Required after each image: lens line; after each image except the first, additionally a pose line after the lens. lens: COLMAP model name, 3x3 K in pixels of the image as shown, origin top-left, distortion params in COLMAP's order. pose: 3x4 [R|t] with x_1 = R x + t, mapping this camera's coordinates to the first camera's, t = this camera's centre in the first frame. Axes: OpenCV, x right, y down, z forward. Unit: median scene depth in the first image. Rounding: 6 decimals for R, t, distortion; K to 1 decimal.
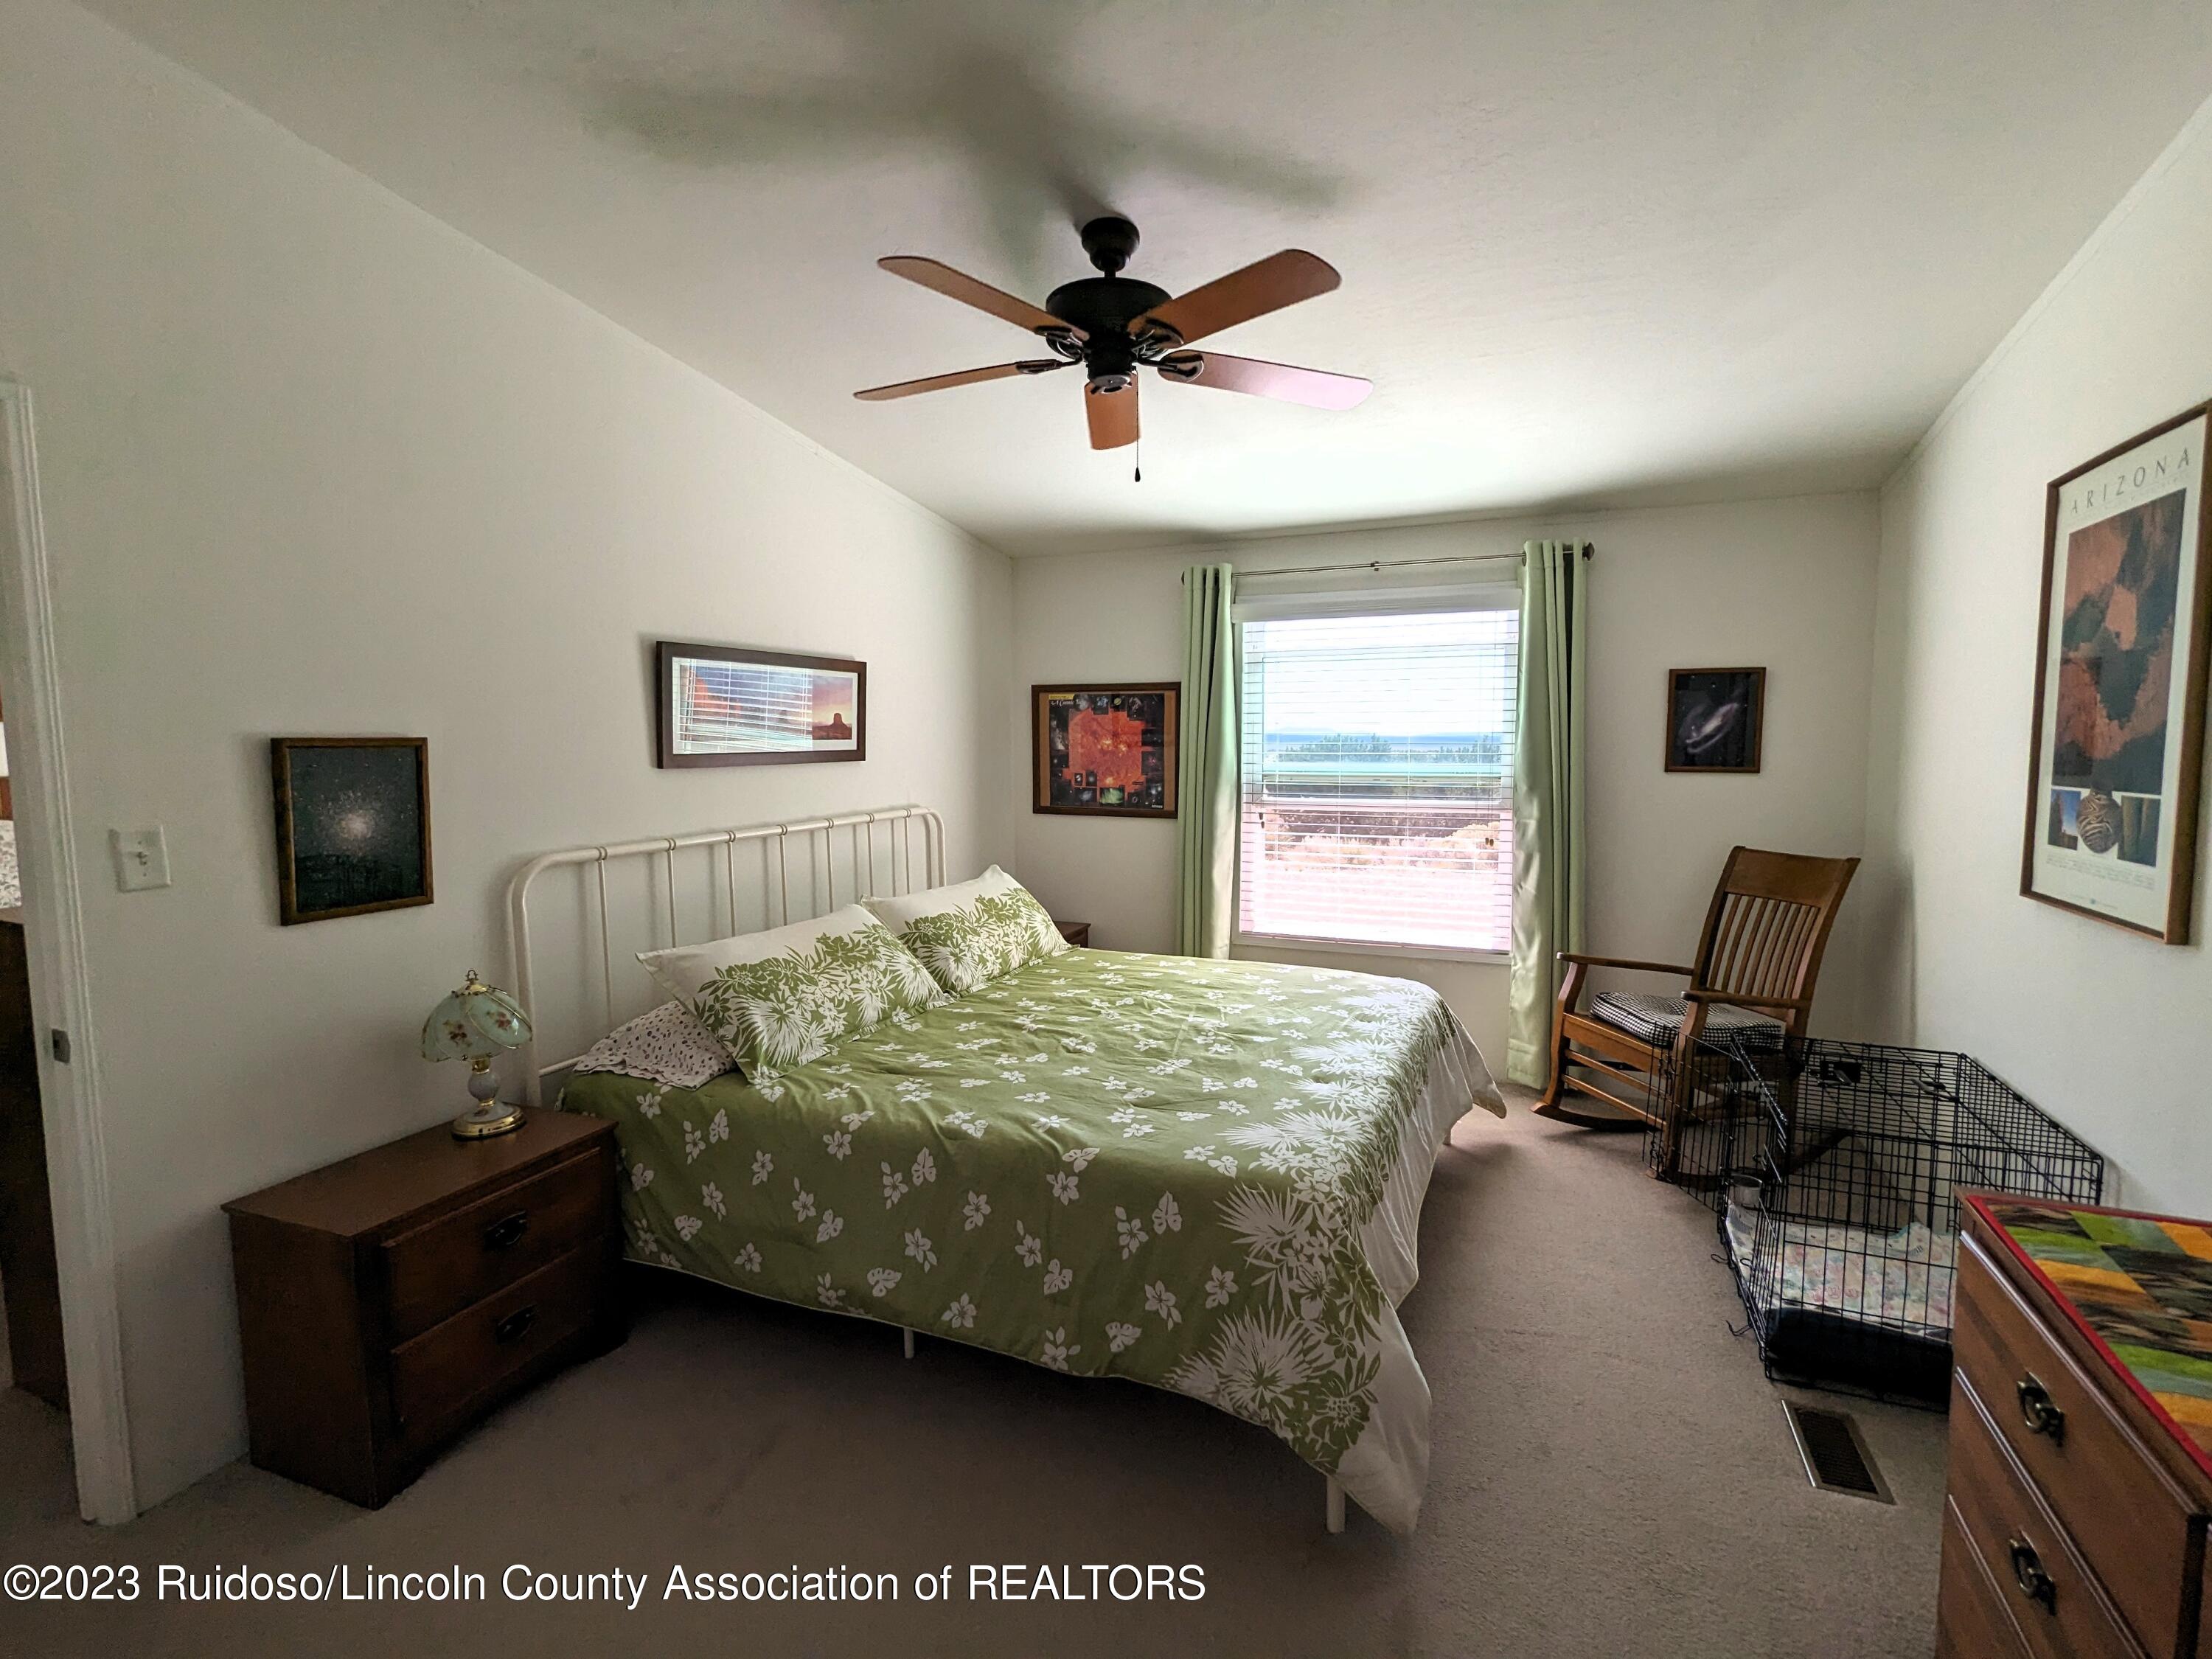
lens RADIAL K [[1043.1, 0, 1109.2], [0, 1043.1, 817.1], [0, 0, 1]] dist [0.004739, -0.000584]
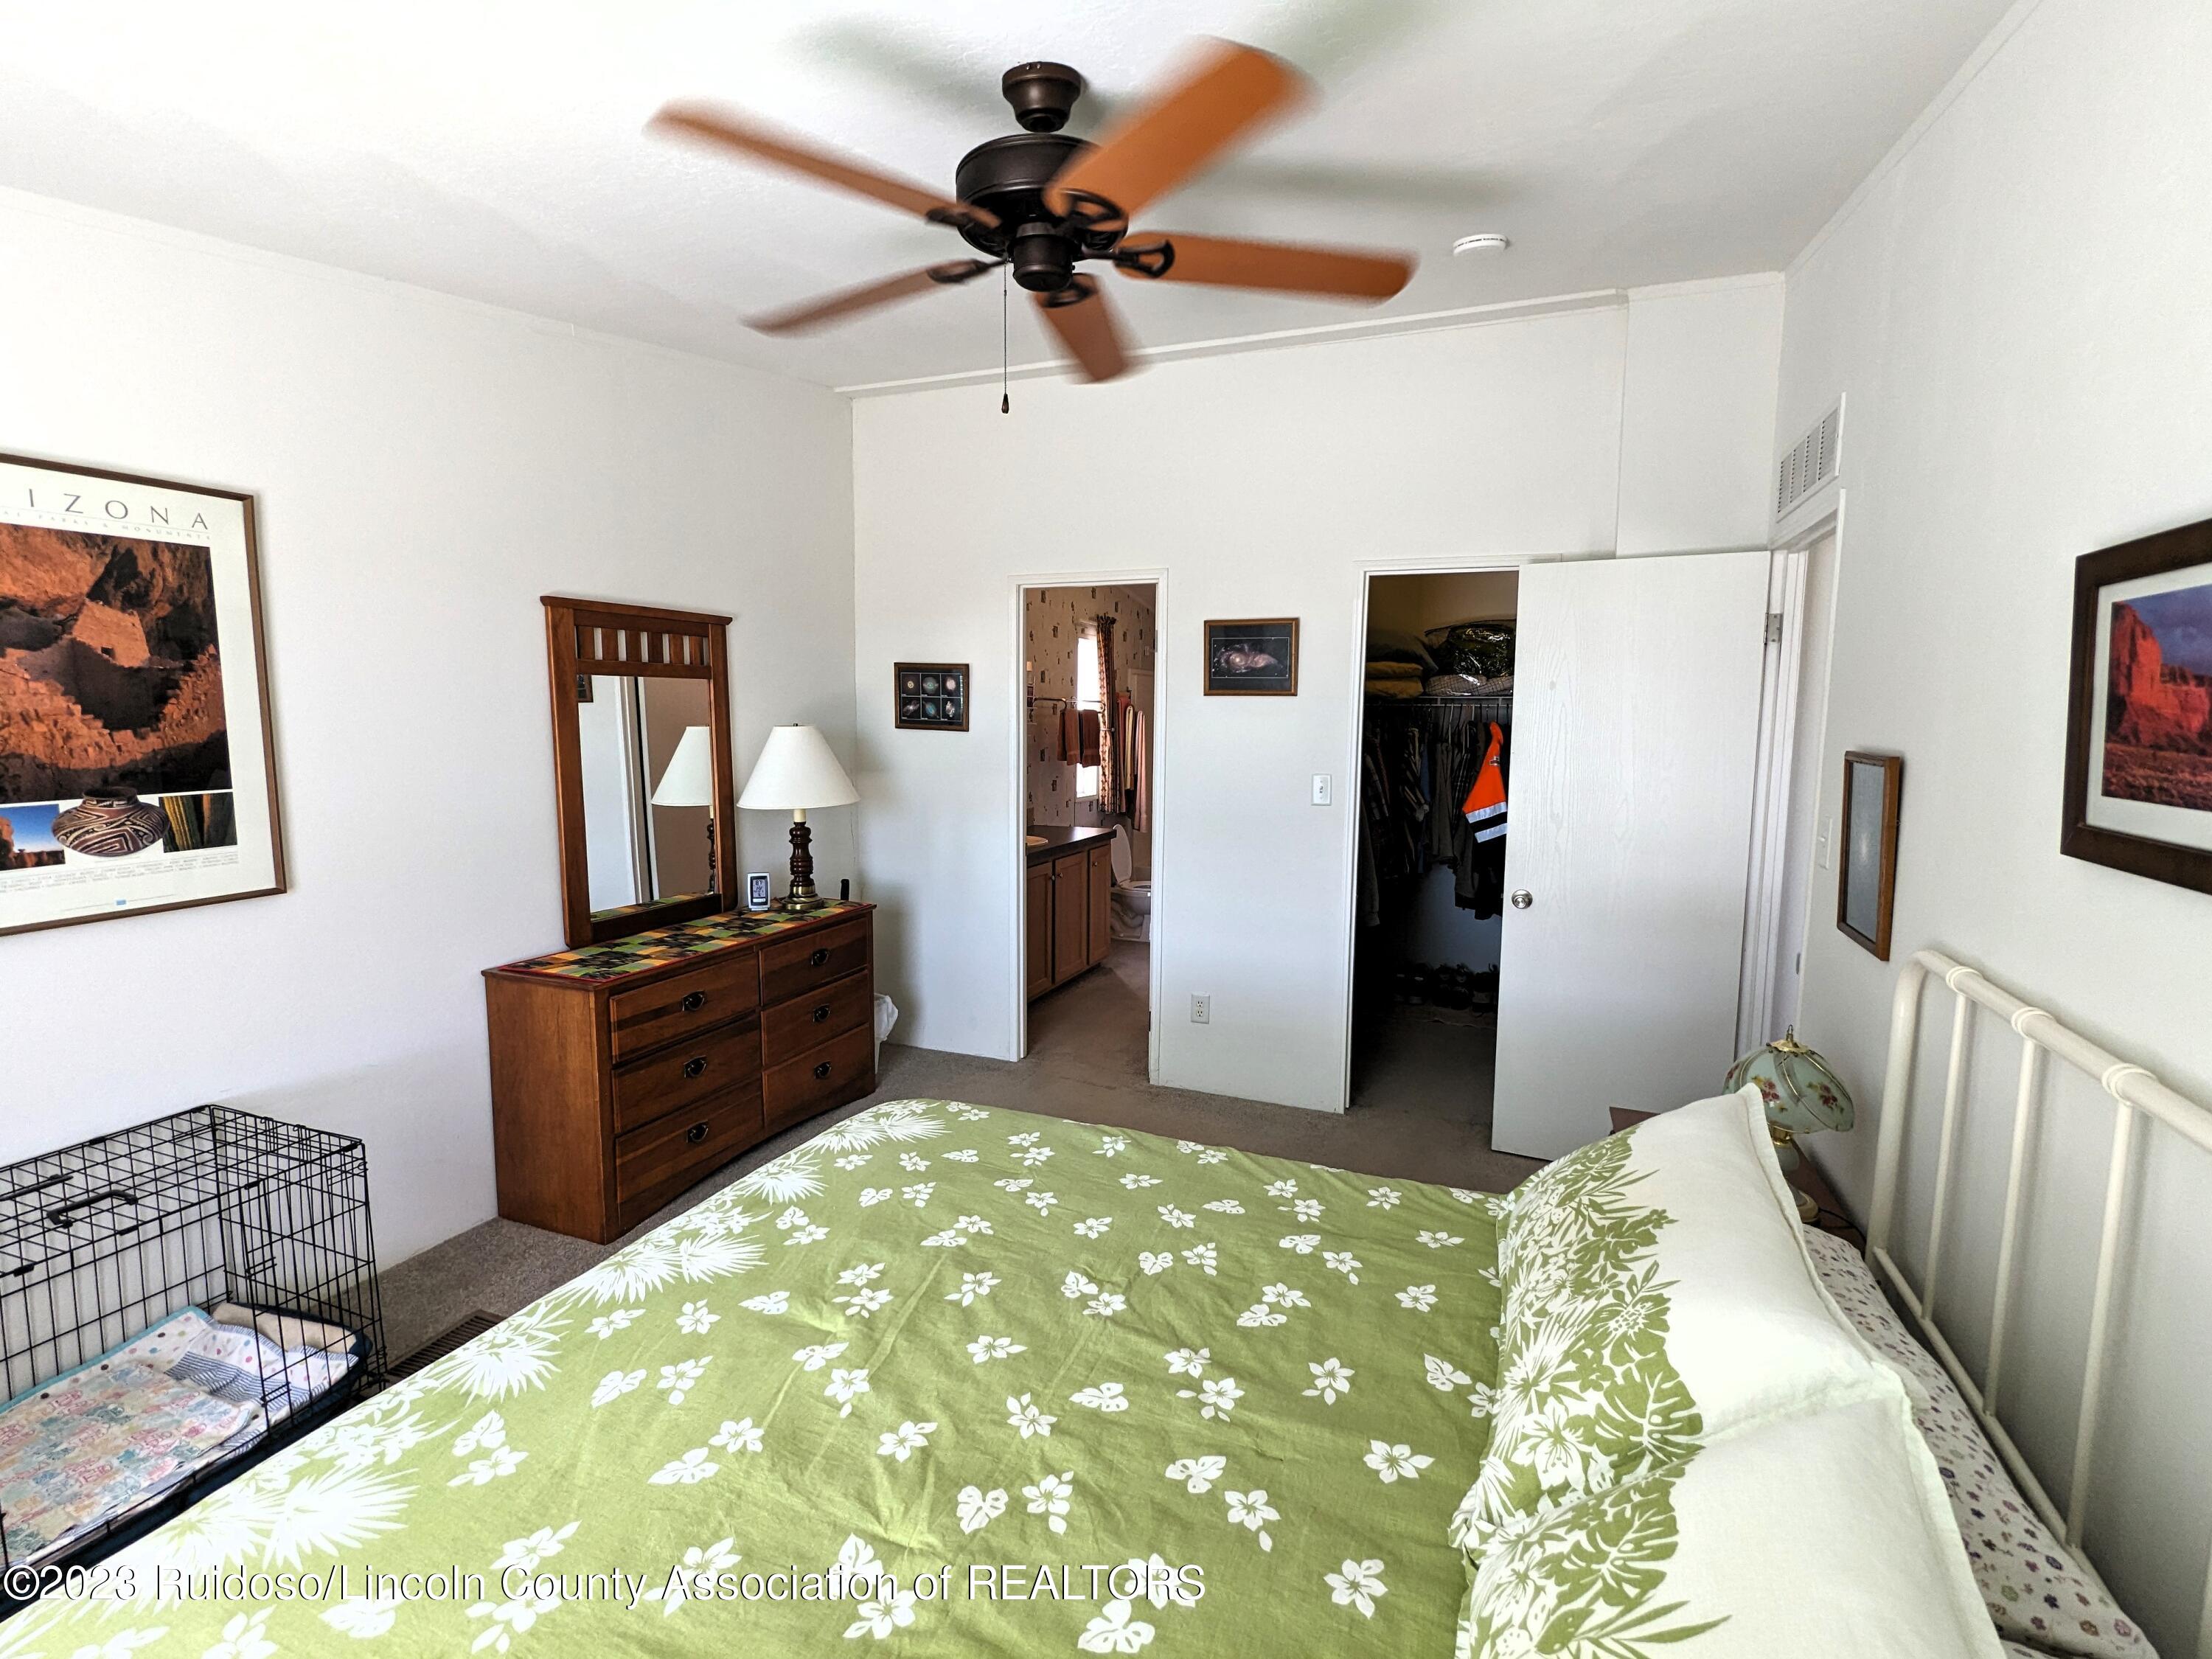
lens RADIAL K [[1043.1, 0, 1099.6], [0, 1043.1, 835.6], [0, 0, 1]] dist [0.004739, -0.000584]
pose [[-0.999894, -0.001823, -0.014411, -0.025424], [-0.004658, 0.979947, 0.199203, -0.160765], [0.013759, 0.199249, -0.979852, 1.644387]]
